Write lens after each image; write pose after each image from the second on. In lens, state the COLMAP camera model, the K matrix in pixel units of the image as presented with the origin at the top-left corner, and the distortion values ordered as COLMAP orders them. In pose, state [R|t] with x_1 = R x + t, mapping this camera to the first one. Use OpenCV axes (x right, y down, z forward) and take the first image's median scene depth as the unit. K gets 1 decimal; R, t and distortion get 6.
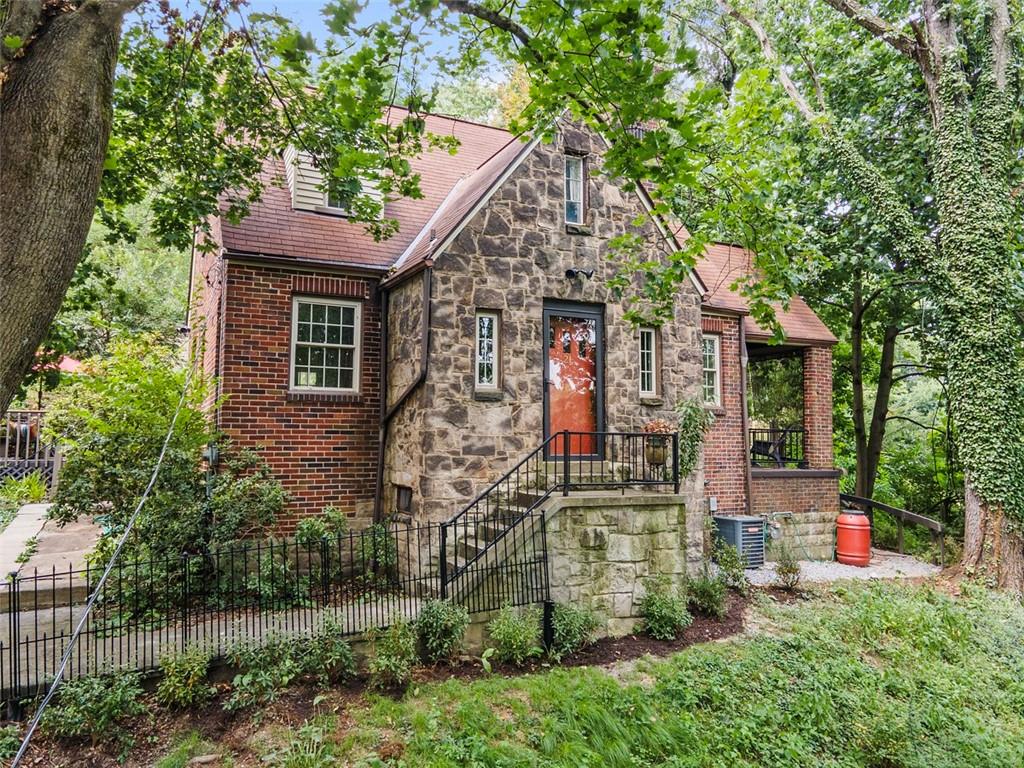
lens RADIAL K [[755.1, 0, 511.5], [0, 755.1, 374.1], [0, 0, 1]] dist [0.030752, 0.002793]
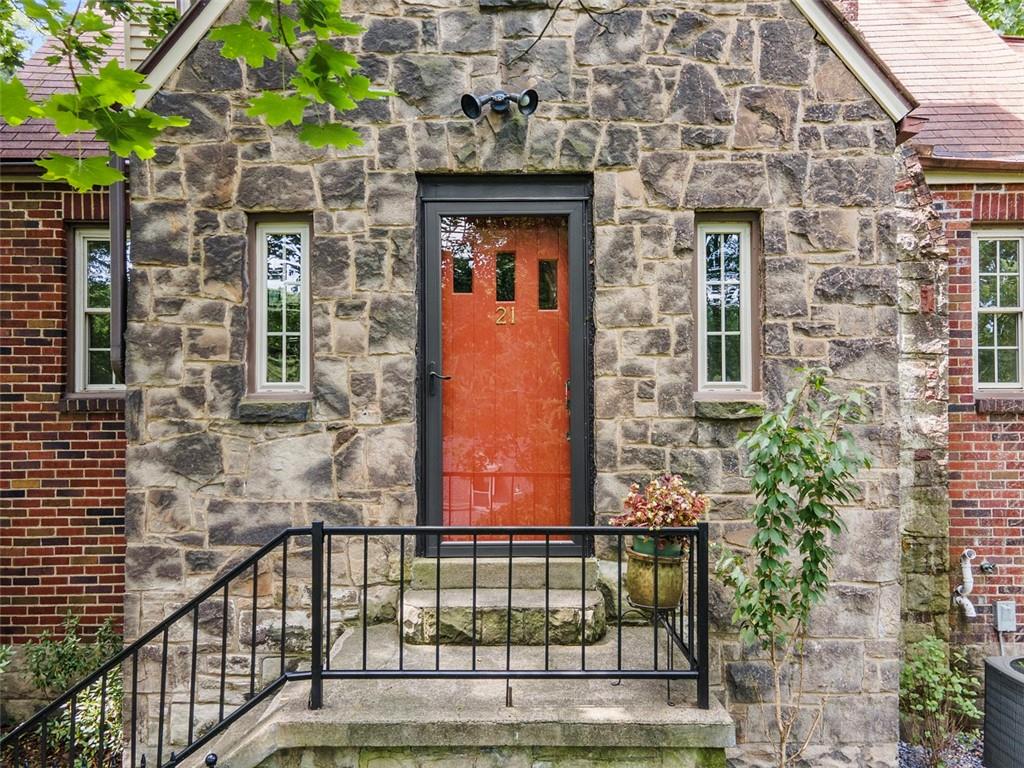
lens RADIAL K [[755.1, 0, 511.5], [0, 755.1, 374.1], [0, 0, 1]] dist [0.030752, 0.002793]
pose [[0.893110, -0.015373, -0.449576, 0.279920], [0.047897, 0.996984, 0.061059, -0.012590], [0.447282, -0.076066, 0.891153, 0.638741]]
